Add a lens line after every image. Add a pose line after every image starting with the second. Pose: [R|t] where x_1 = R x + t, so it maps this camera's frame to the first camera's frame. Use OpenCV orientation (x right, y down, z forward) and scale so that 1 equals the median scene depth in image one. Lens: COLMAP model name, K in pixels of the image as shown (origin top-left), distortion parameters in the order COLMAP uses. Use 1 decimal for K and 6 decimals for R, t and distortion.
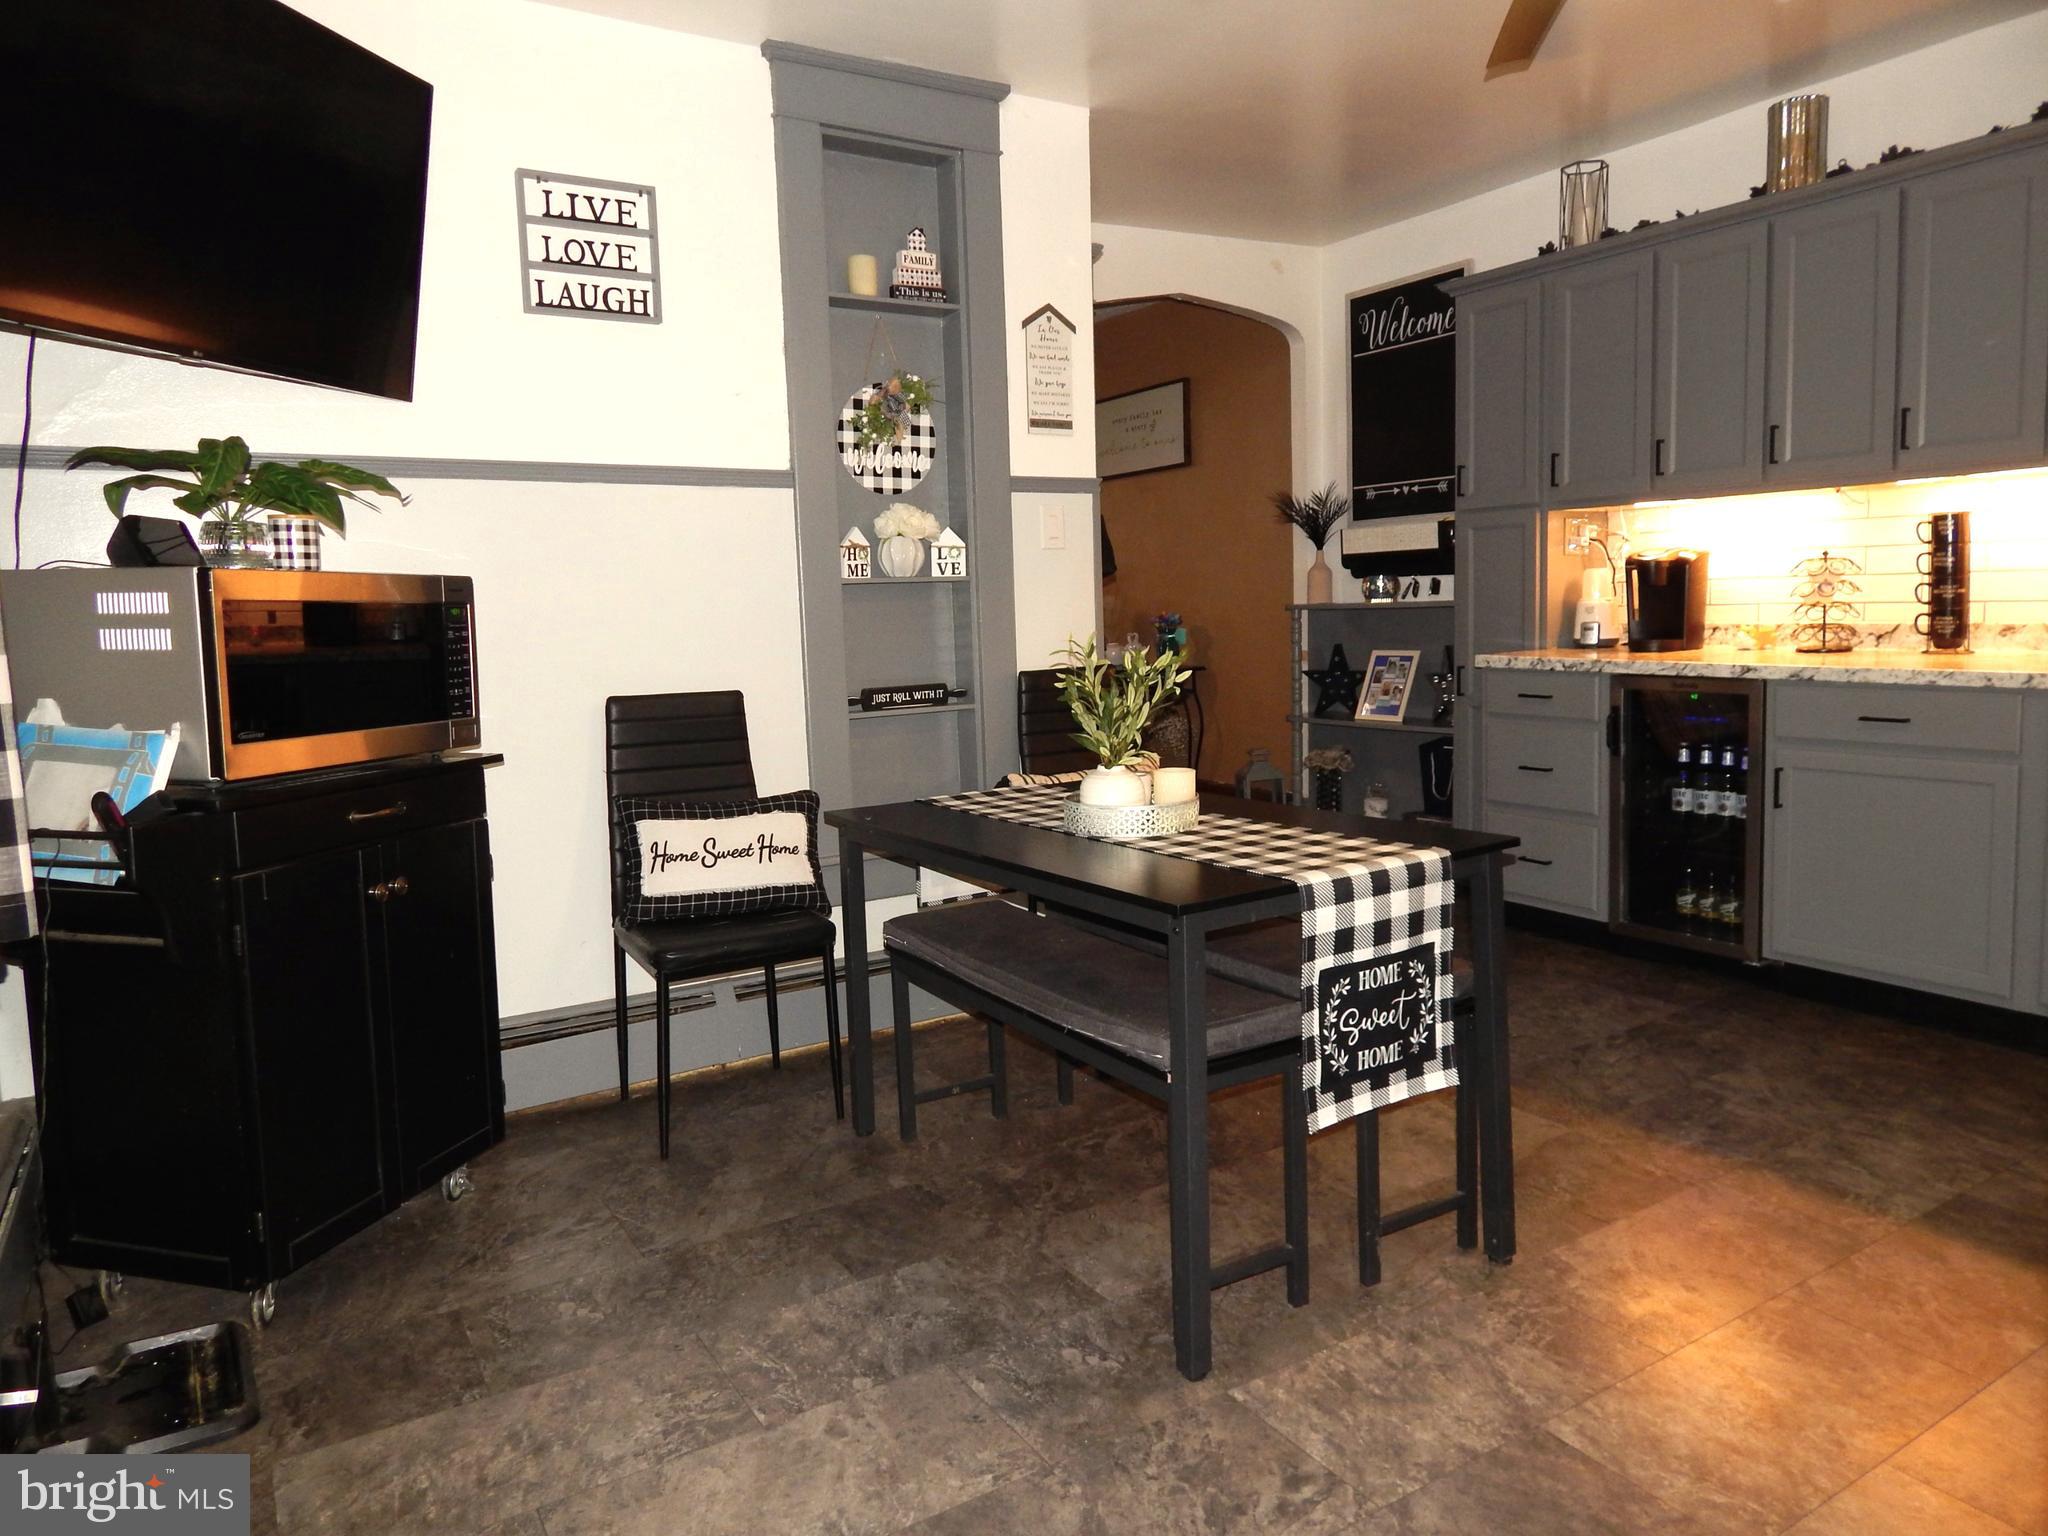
lens RADIAL K [[1342.8, 0, 1027.9], [0, 1342.8, 753.3], [0, 0, 1]] dist [0.003915, -0.009793]
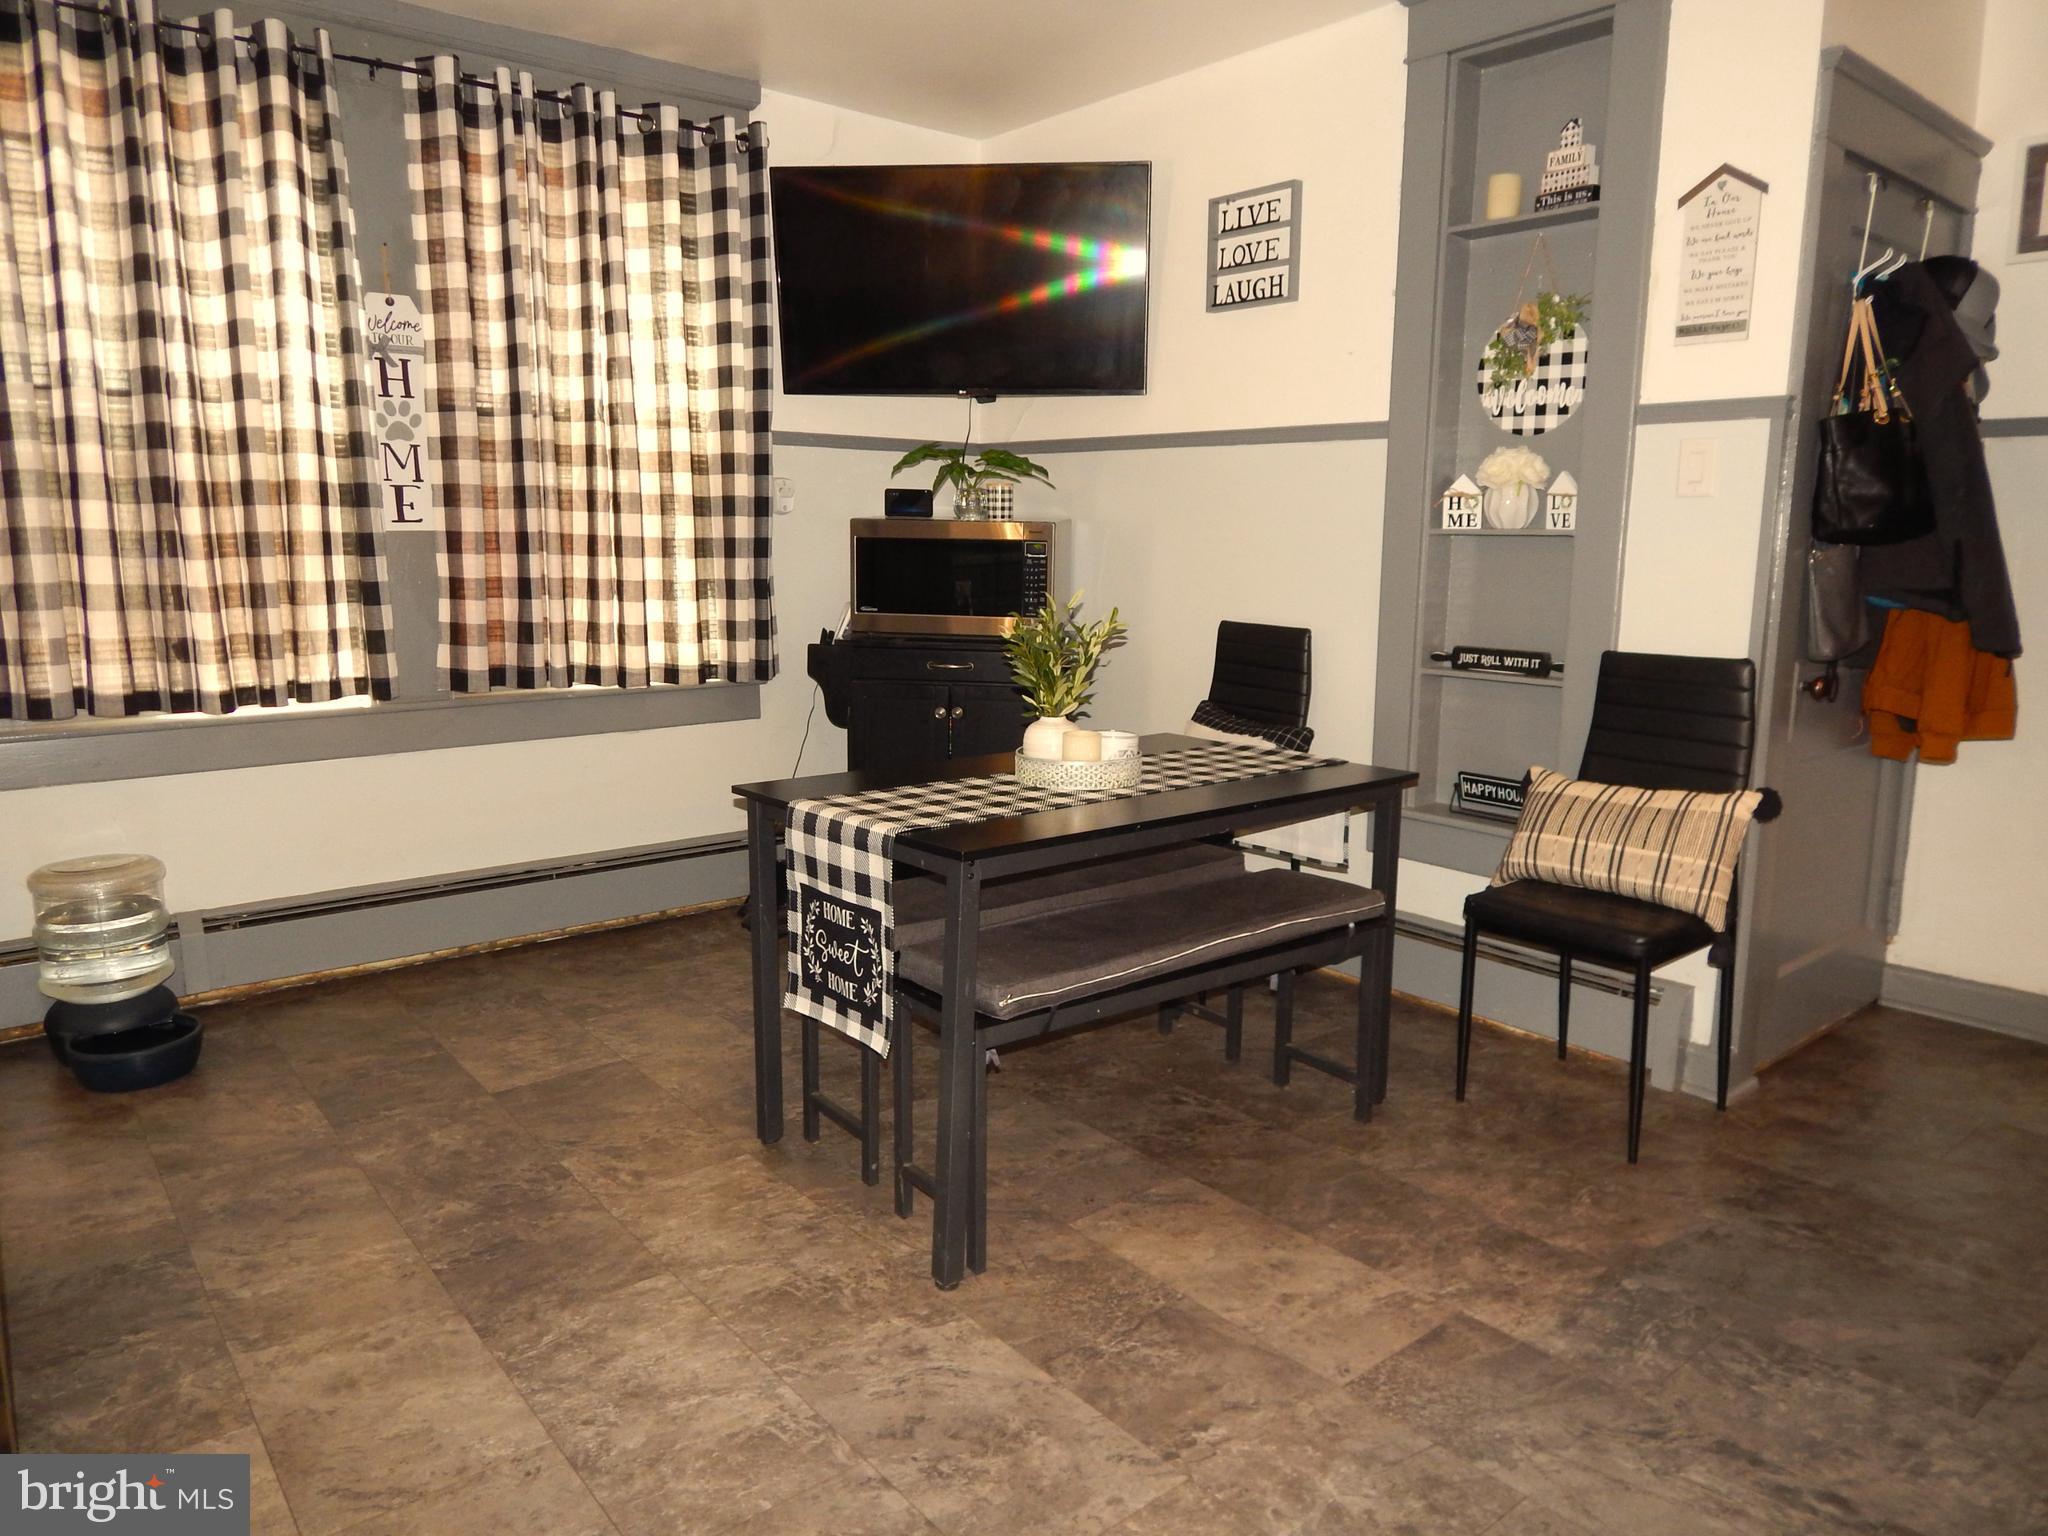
lens RADIAL K [[1342.8, 0, 1035.3], [0, 1342.8, 758.7], [0, 0, 1]] dist [0.003915, -0.009793]
pose [[0.138834, 0.198993, -0.970117, 0.917025], [-0.124328, 0.975356, 0.182275, -0.125764], [0.982480, 0.095306, 0.160152, 0.663960]]
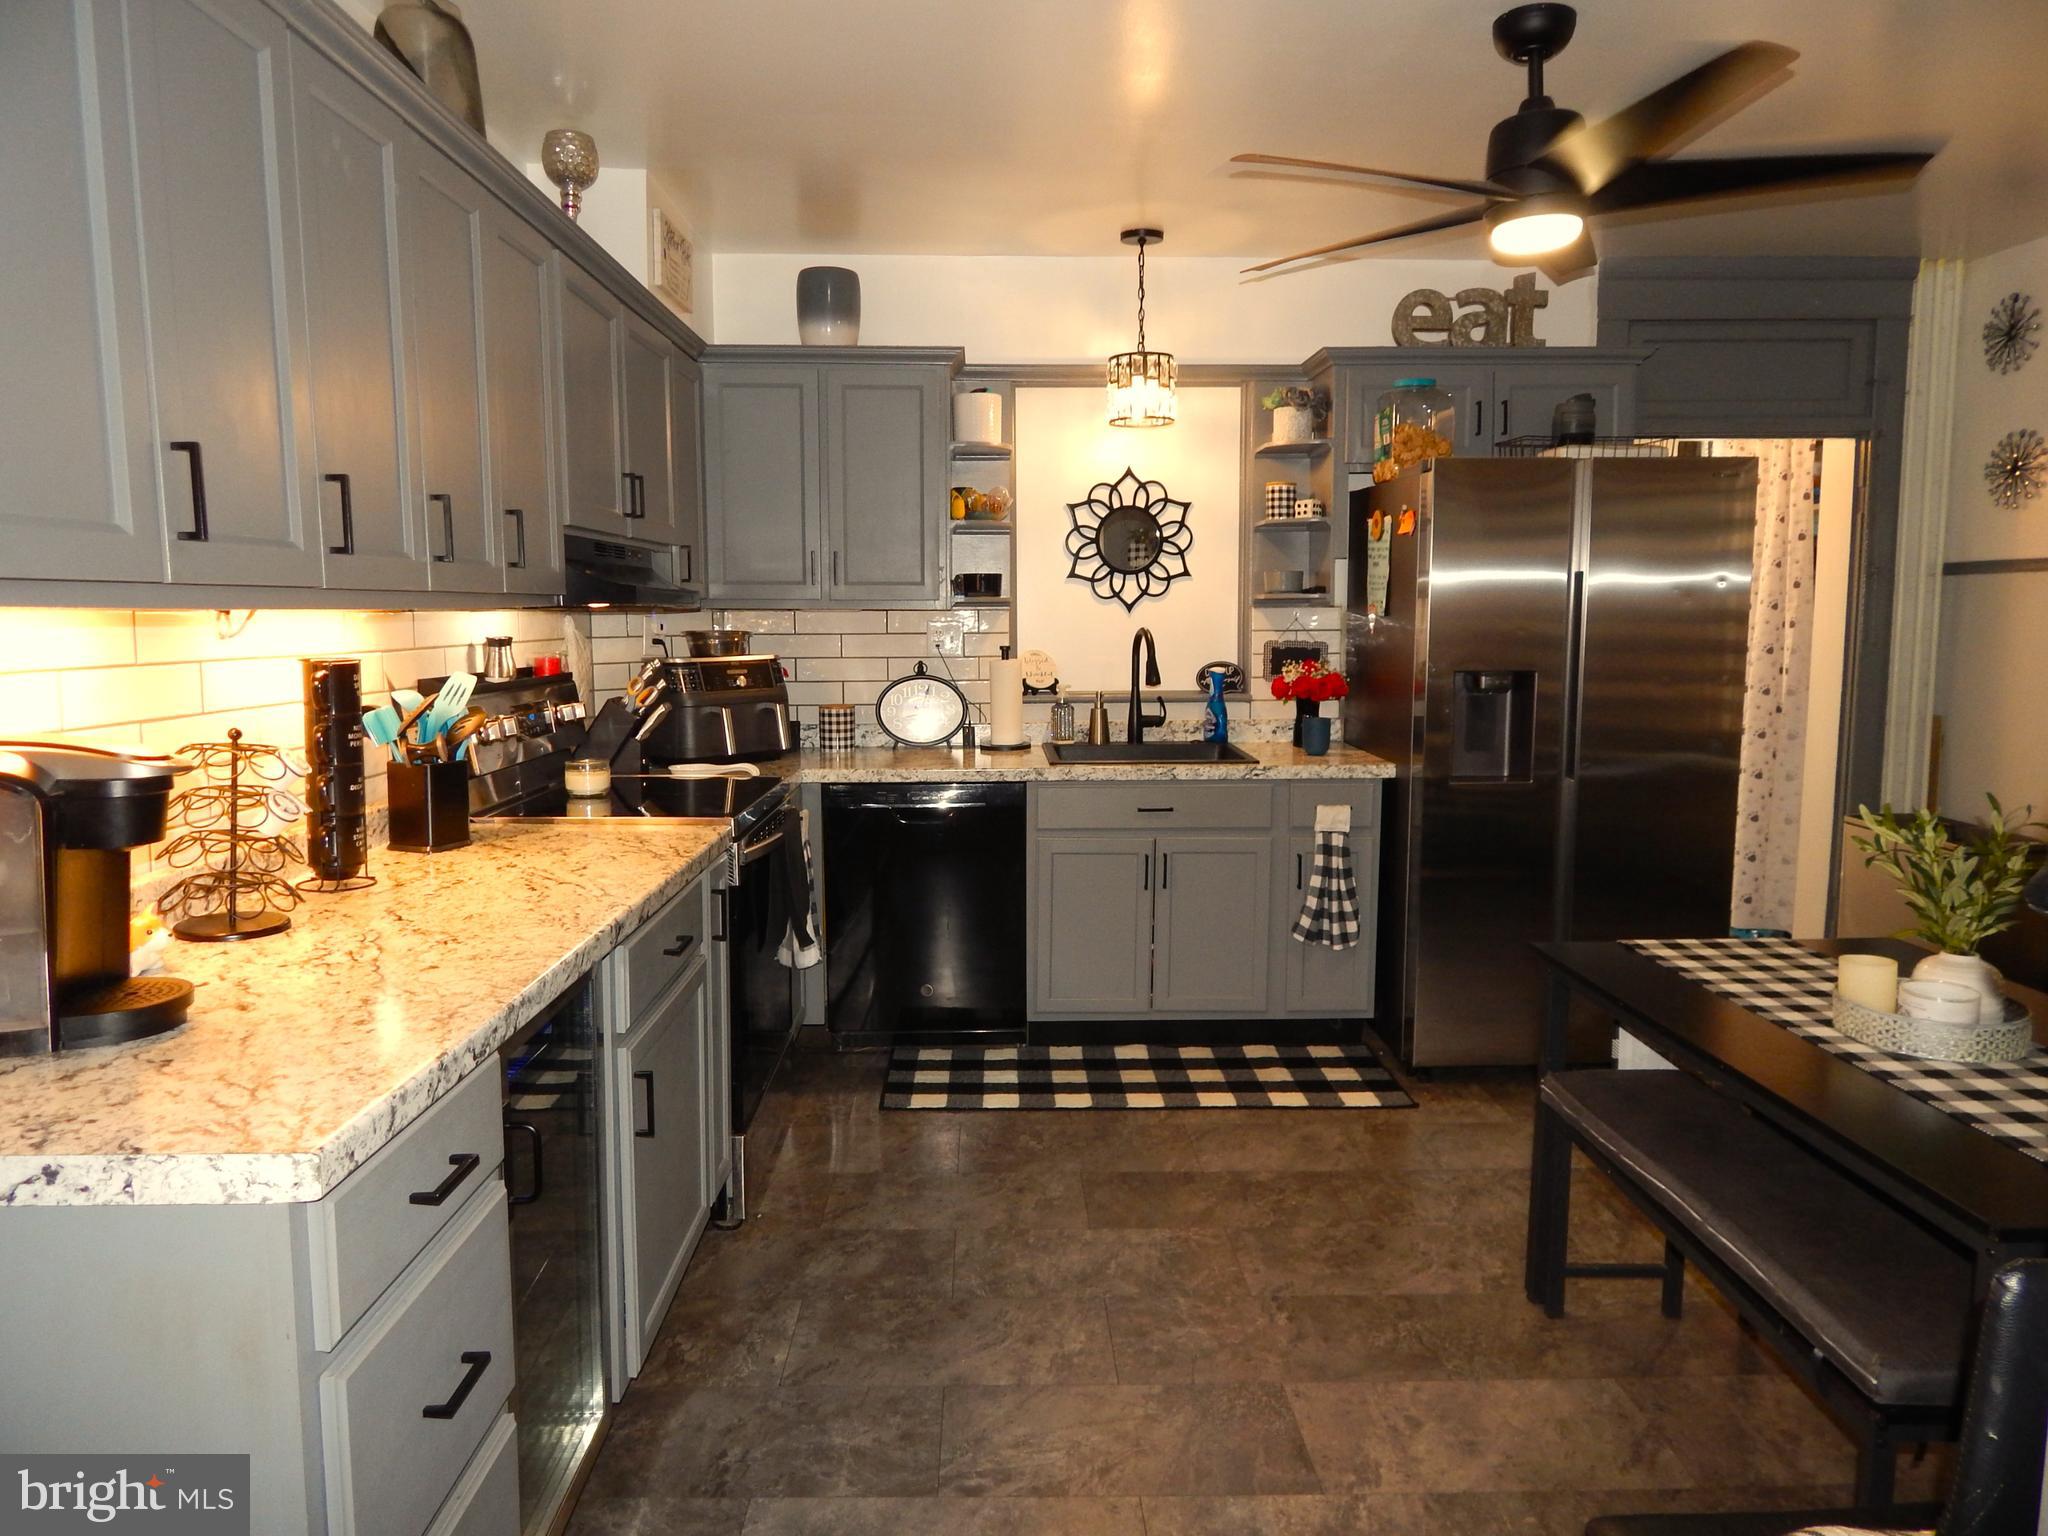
lens RADIAL K [[1342.8, 0, 1022.6], [0, 1342.8, 762.3], [0, 0, 1]] dist [0.003915, -0.009793]
pose [[-0.864315, -0.018469, 0.502611, 0.121866], [0.090593, 0.977264, 0.191698, -0.259538], [-0.494724, 0.211220, -0.842991, 1.599571]]
